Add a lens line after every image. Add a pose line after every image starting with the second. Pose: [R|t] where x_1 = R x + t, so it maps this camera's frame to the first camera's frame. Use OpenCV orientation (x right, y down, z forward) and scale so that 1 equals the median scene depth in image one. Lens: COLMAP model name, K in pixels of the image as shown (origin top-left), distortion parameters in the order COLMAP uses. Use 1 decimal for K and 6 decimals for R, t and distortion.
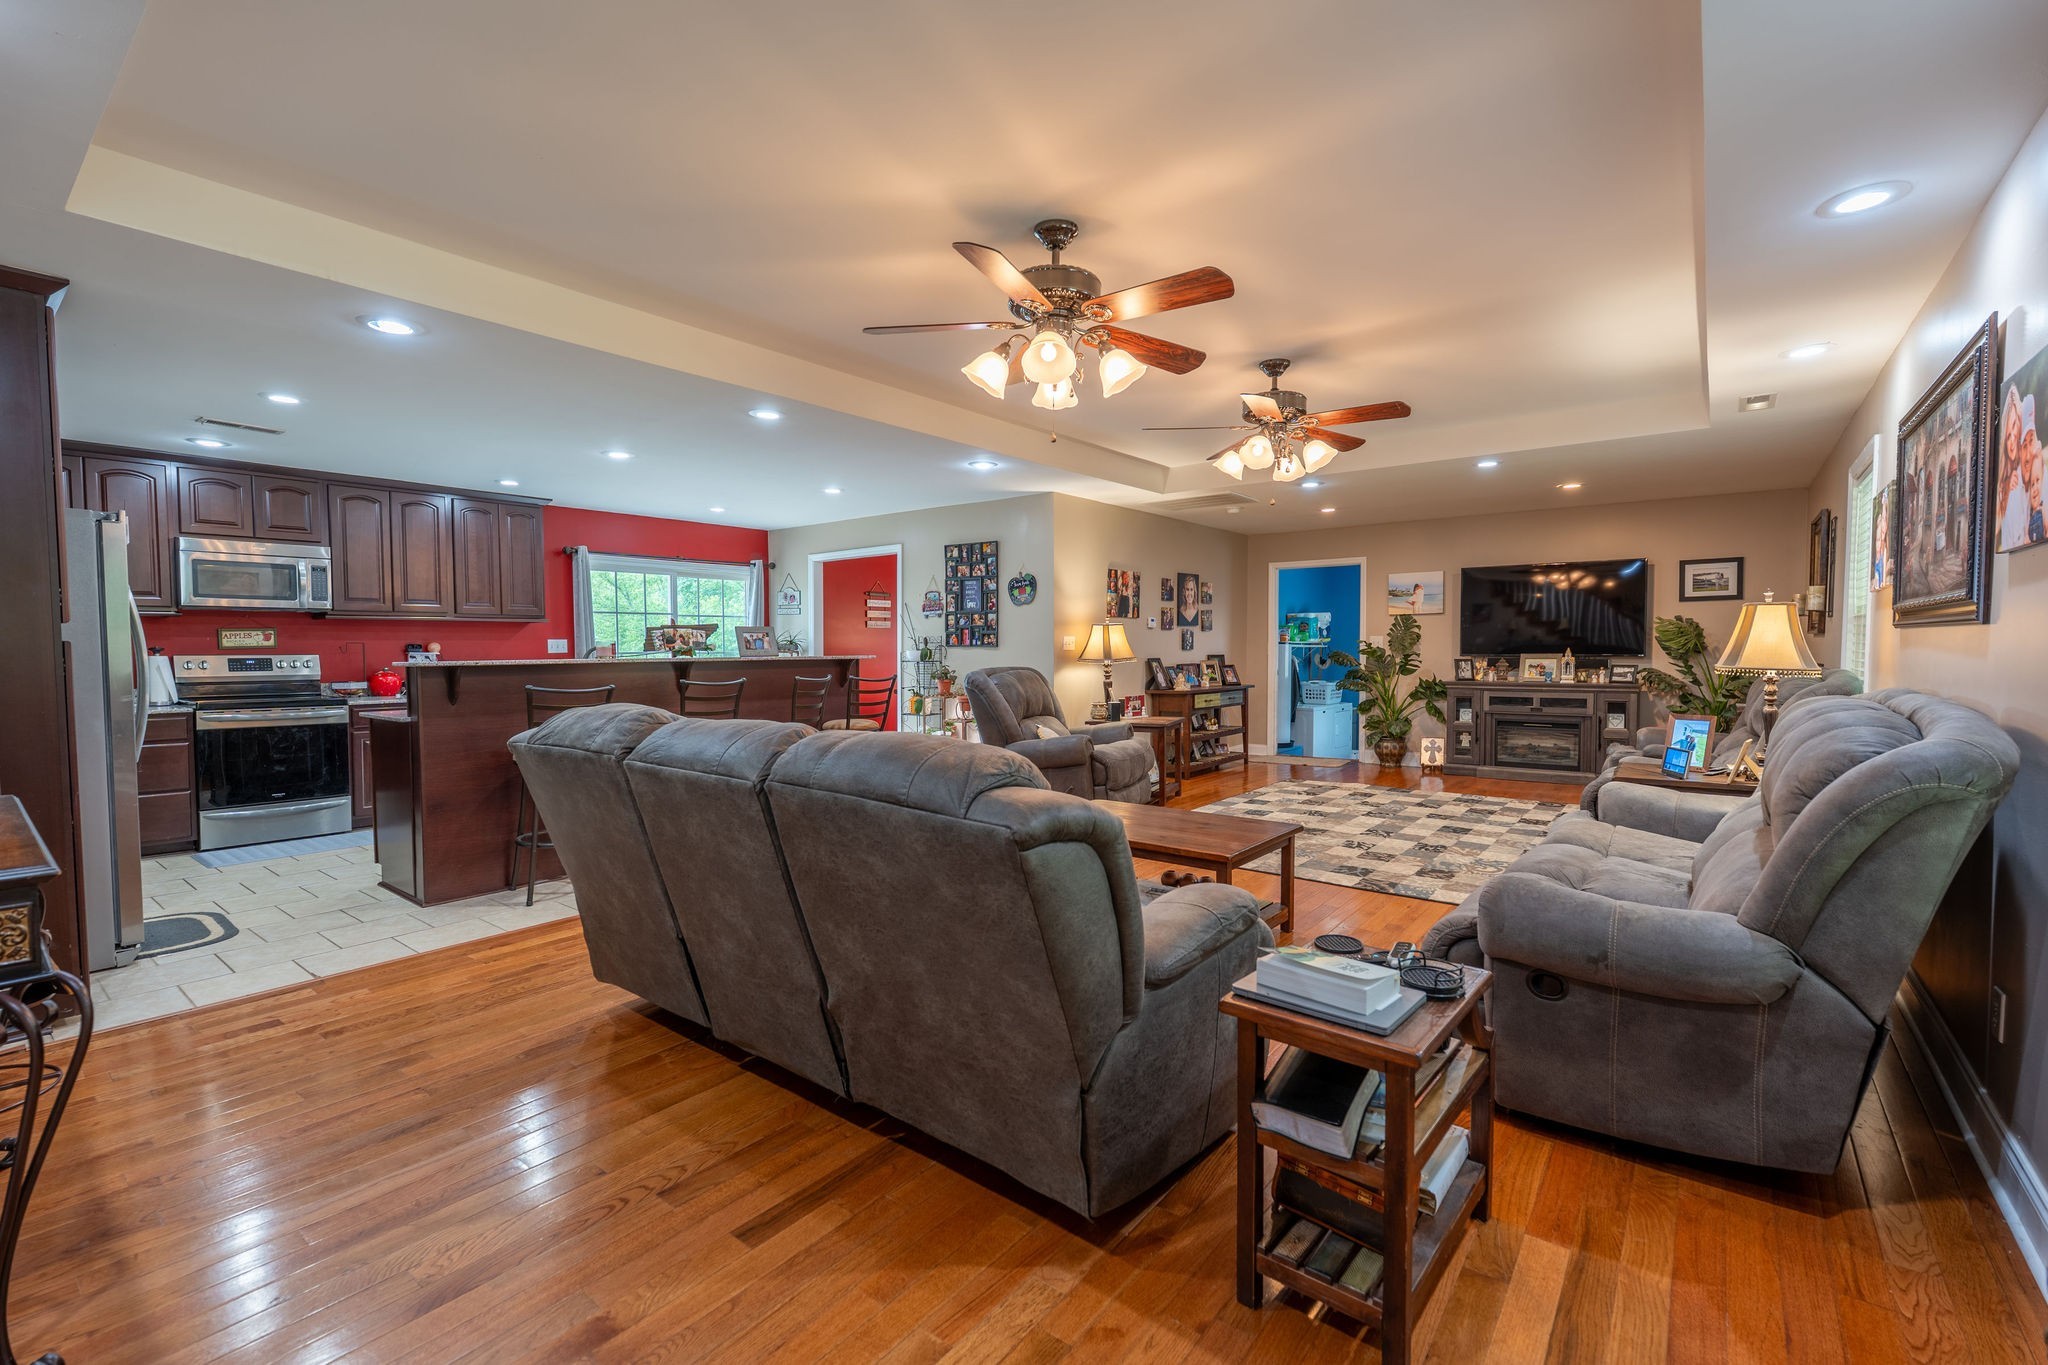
lens RADIAL K [[894.0, 0, 1024.0], [0, 894.0, 682.5], [0, 0, 1]] dist [-0.005394, 0.000311]
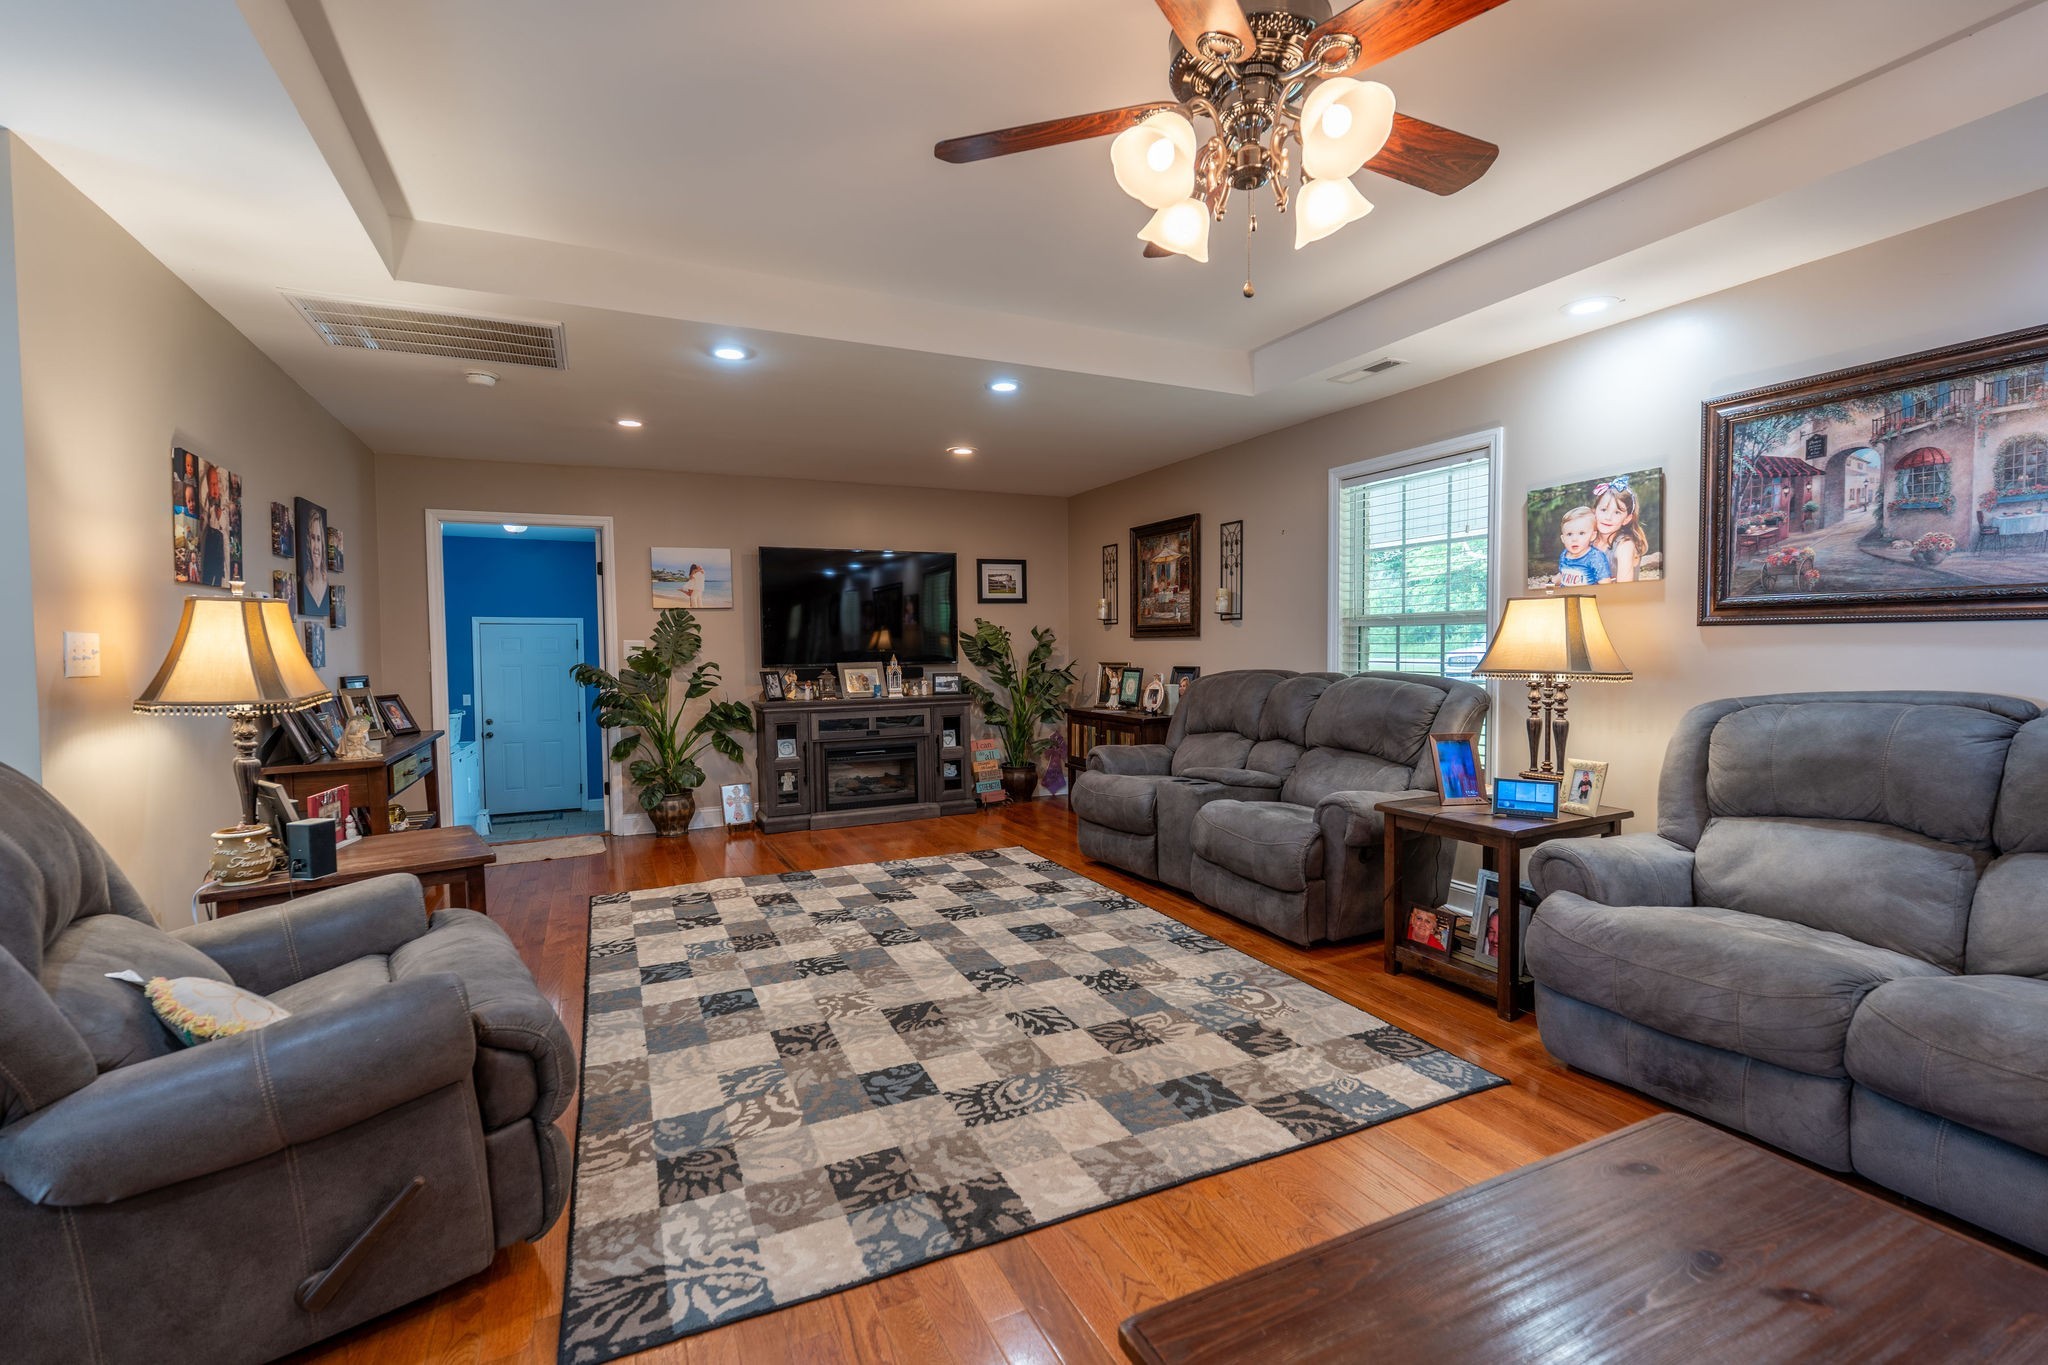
lens RADIAL K [[894.0, 0, 1024.0], [0, 894.0, 682.5], [0, 0, 1]] dist [-0.005394, 0.000311]
pose [[0.448044, -0.037555, 0.893222, -0.071063], [0.047658, 0.998700, 0.018085, -0.021518], [-0.892740, 0.034467, 0.449252, 0.506402]]
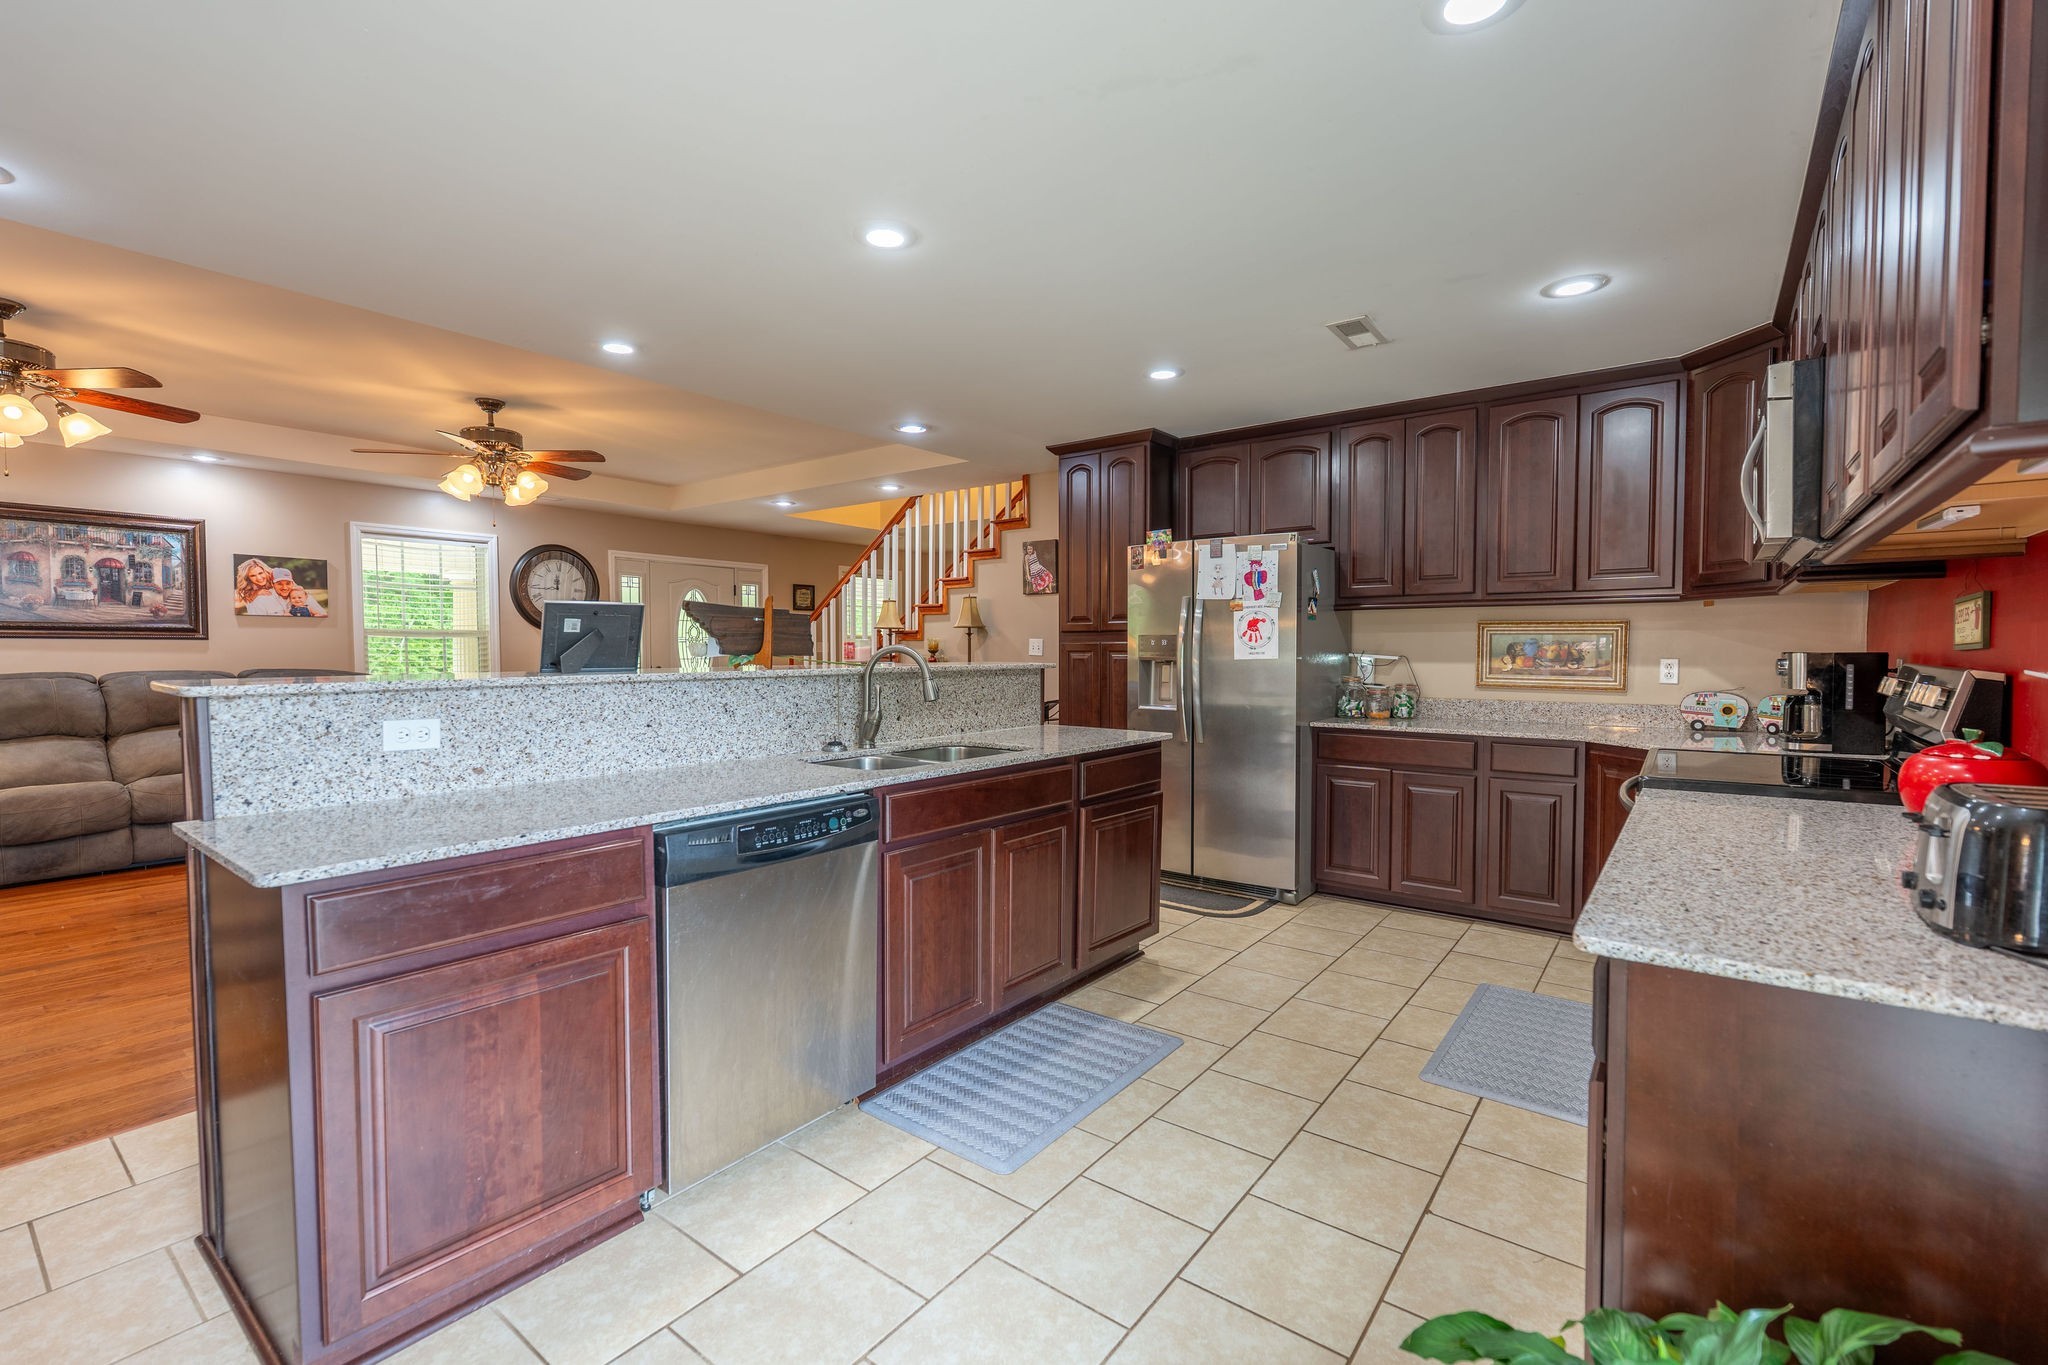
lens RADIAL K [[894.0, 0, 1024.0], [0, 894.0, 682.5], [0, 0, 1]] dist [-0.005394, 0.000311]
pose [[-0.999946, -0.000814, -0.010387, -0.355508], [-0.001649, 0.996746, 0.080589, -0.043343], [0.010288, 0.080602, -0.996693, 1.015860]]
